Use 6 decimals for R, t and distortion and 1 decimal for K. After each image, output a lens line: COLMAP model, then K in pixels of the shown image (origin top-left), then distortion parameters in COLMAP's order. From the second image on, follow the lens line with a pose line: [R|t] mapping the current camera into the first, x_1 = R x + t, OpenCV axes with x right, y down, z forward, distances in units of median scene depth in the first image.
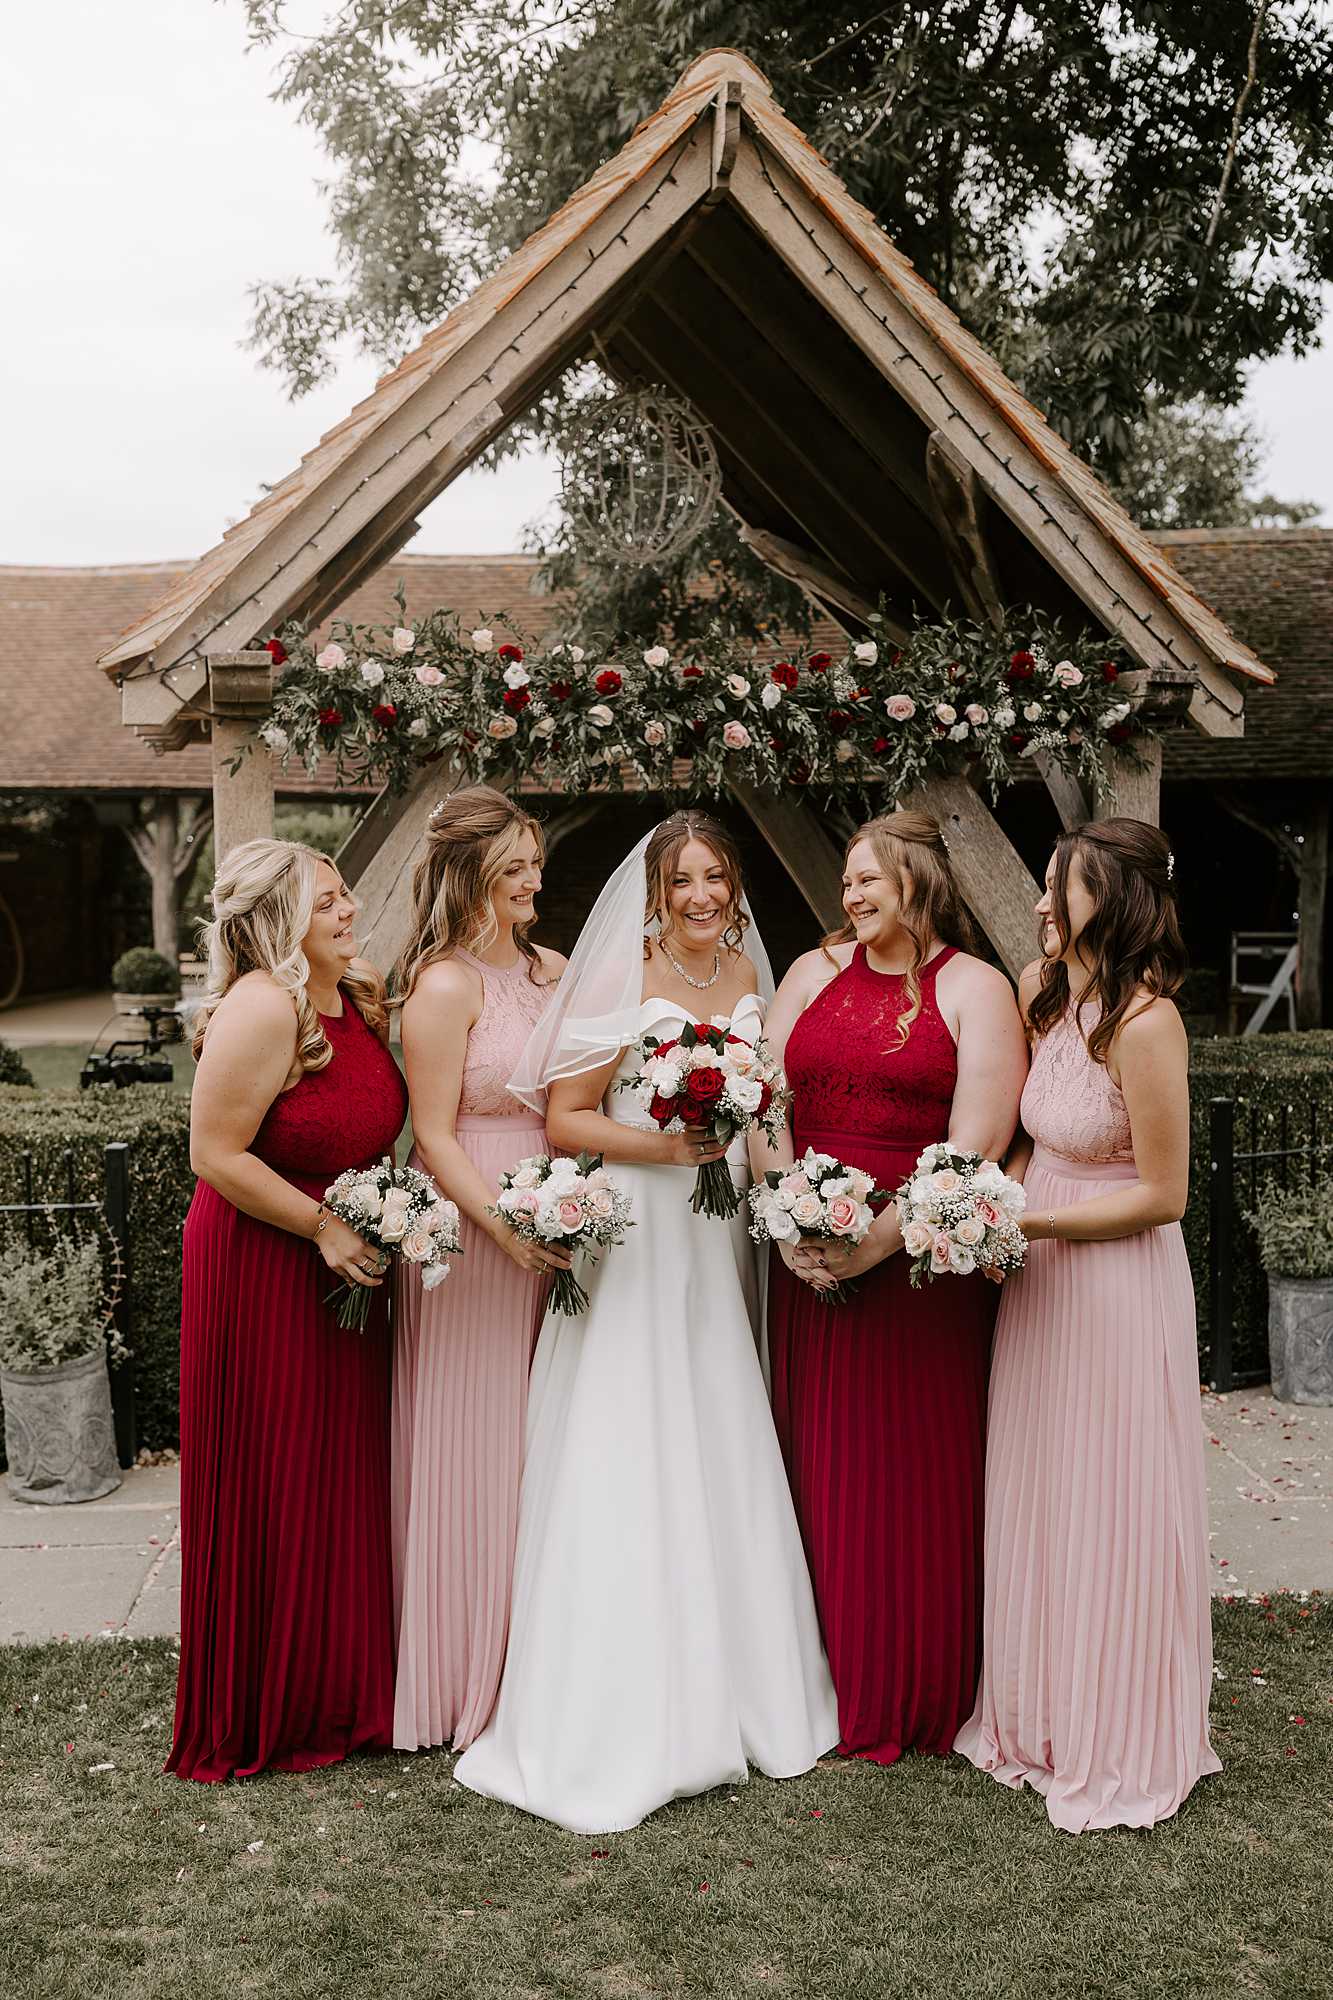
lens RADIAL K [[2047.6, 0, 666.5], [0, 2047.6, 1000.0], [0, 0, 1]] dist [0.145897, -0.466972]
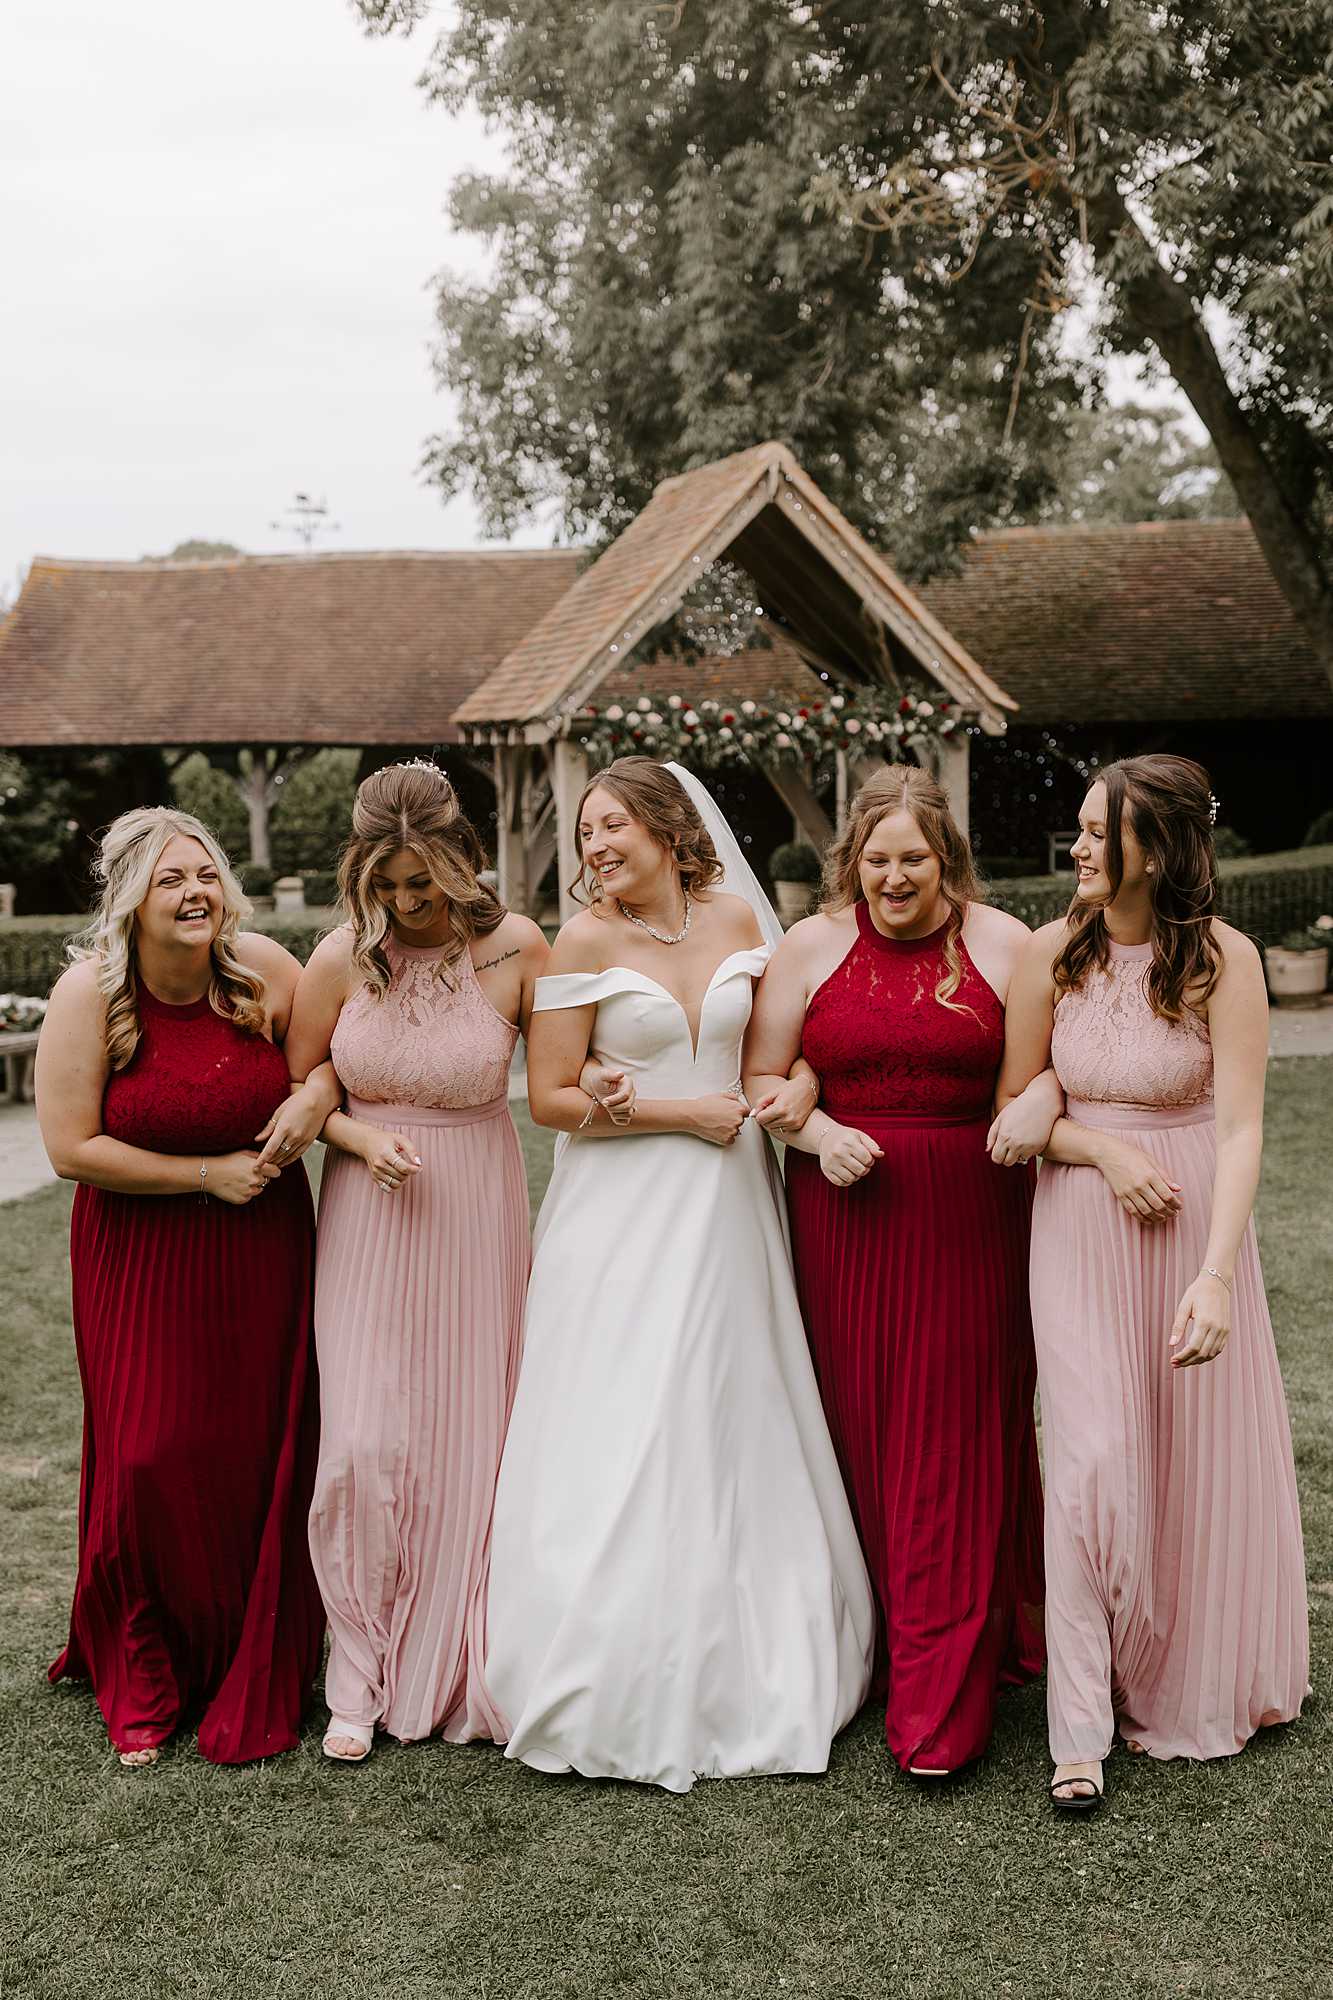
lens RADIAL K [[2047.6, 0, 666.5], [0, 2047.6, 1000.0], [0, 0, 1]] dist [0.145897, -0.466972]
pose [[0.997903, -0.025052, 0.059684, -0.236660], [0.022780, 0.999001, 0.038450, 0.068562], [-0.060587, -0.037010, 0.997477, -1.272651]]
